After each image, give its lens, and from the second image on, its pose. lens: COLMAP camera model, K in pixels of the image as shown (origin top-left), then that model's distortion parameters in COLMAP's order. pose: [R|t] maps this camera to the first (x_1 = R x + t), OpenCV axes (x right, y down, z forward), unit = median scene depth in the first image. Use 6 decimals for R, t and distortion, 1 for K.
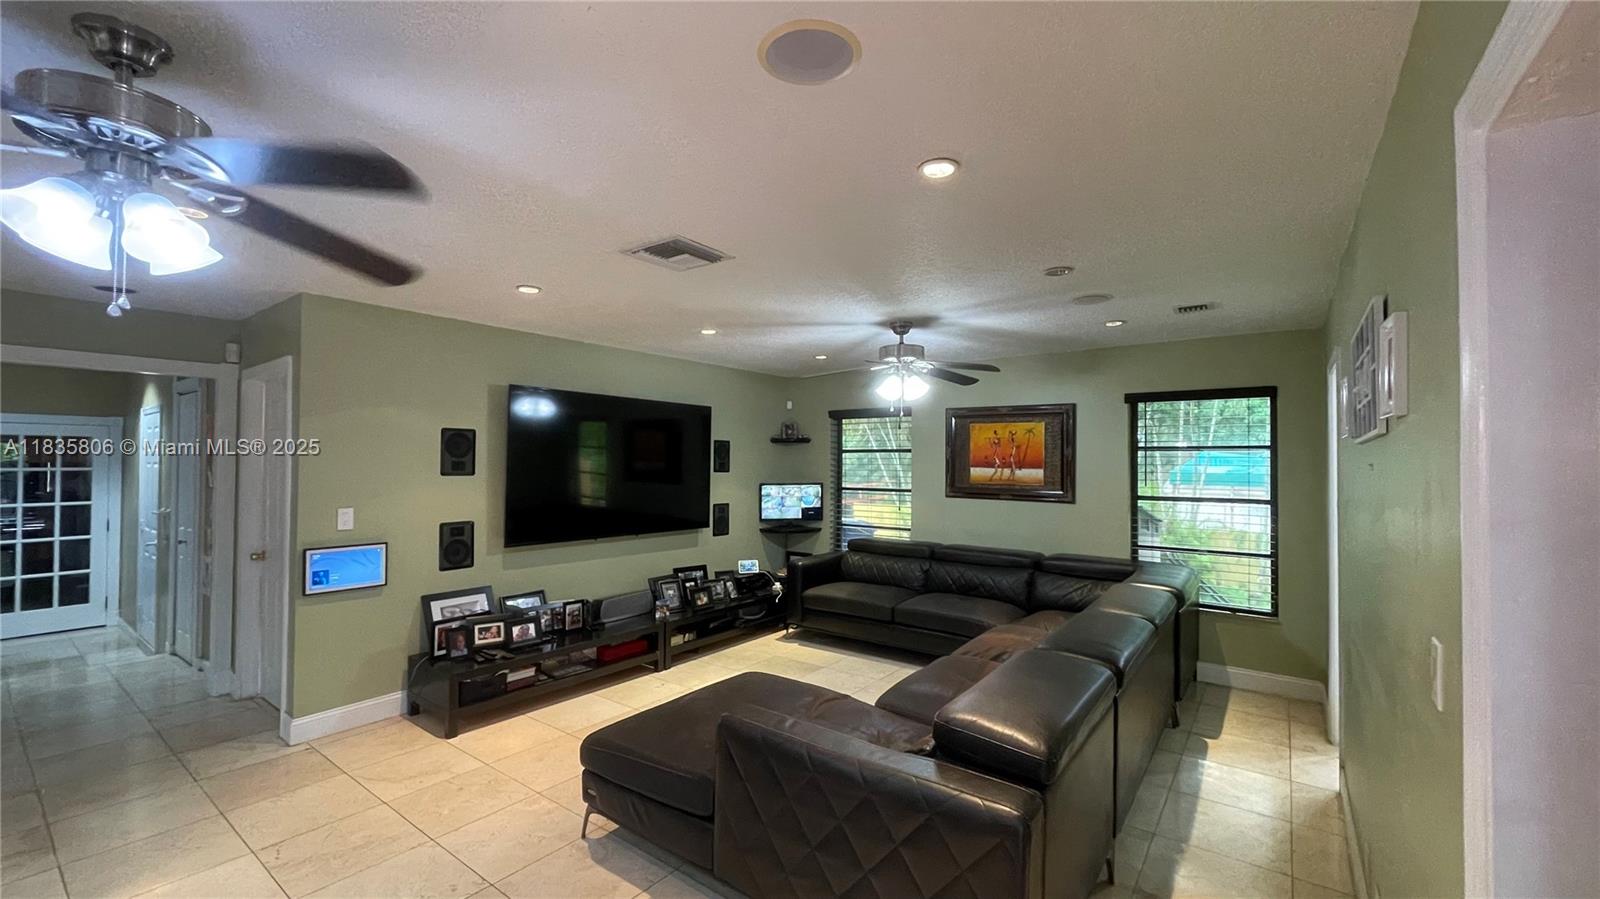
lens RADIAL K [[646.2, 0, 796.6], [0, 646.2, 447.4], [0, 0, 1]] dist [-0.002721, 0.000422]
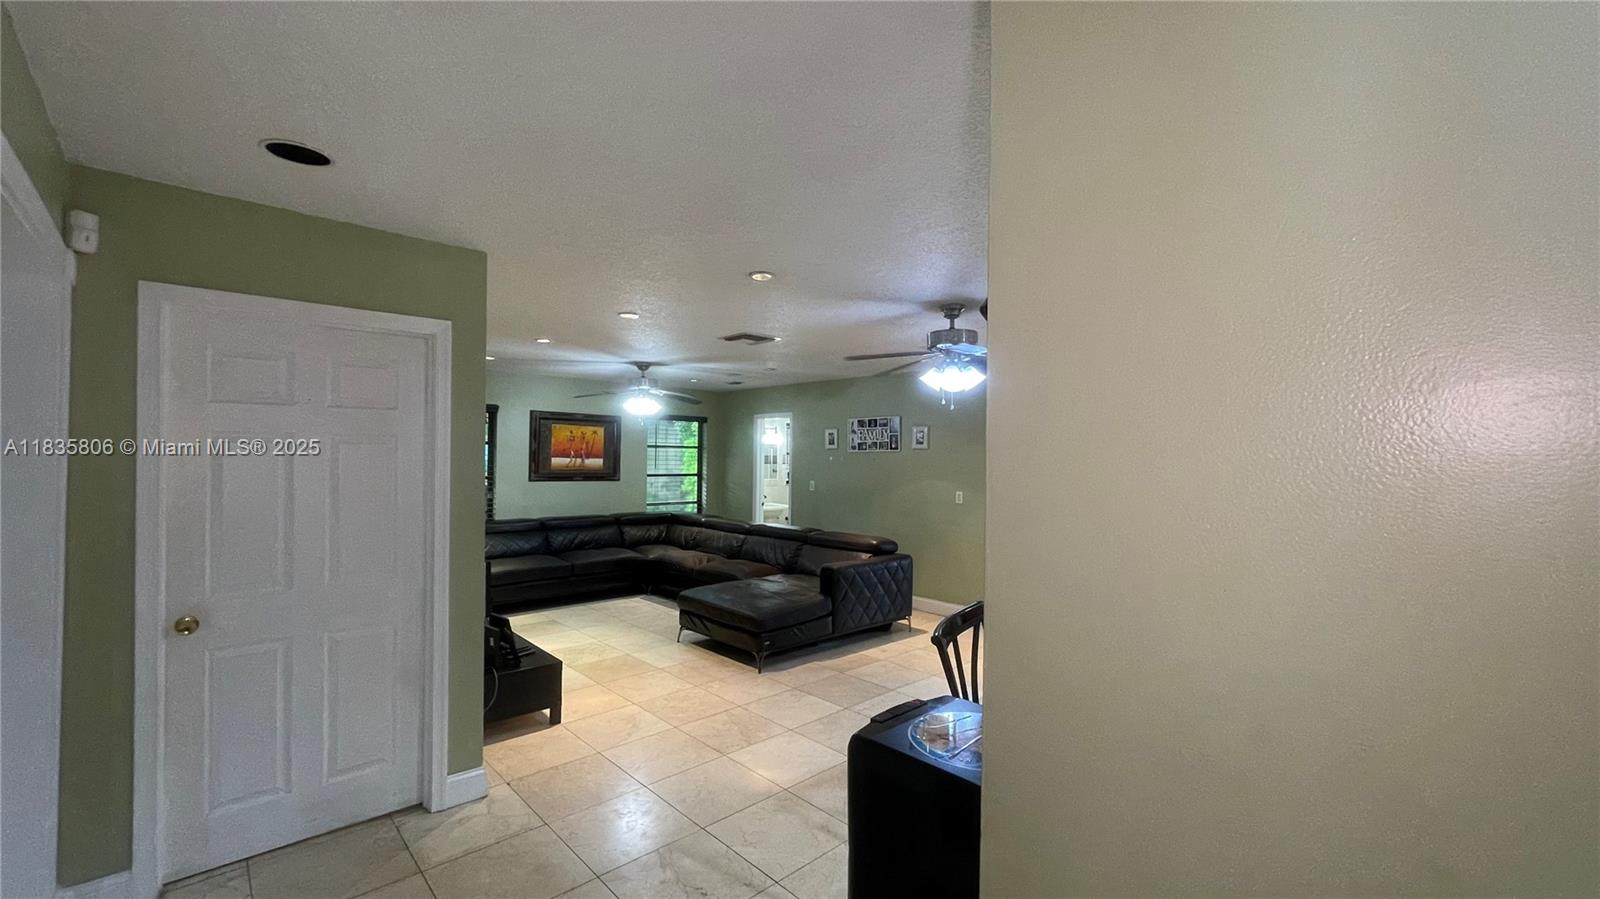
lens RADIAL K [[646.2, 0, 802.9], [0, 646.2, 455.9], [0, 0, 1]] dist [-0.002721, 0.000422]
pose [[0.156307, -0.001109, 0.987708, -1.000045], [-0.034630, 0.999378, 0.006602, 0.001491], [-0.987101, -0.035236, 0.156171, 0.310942]]
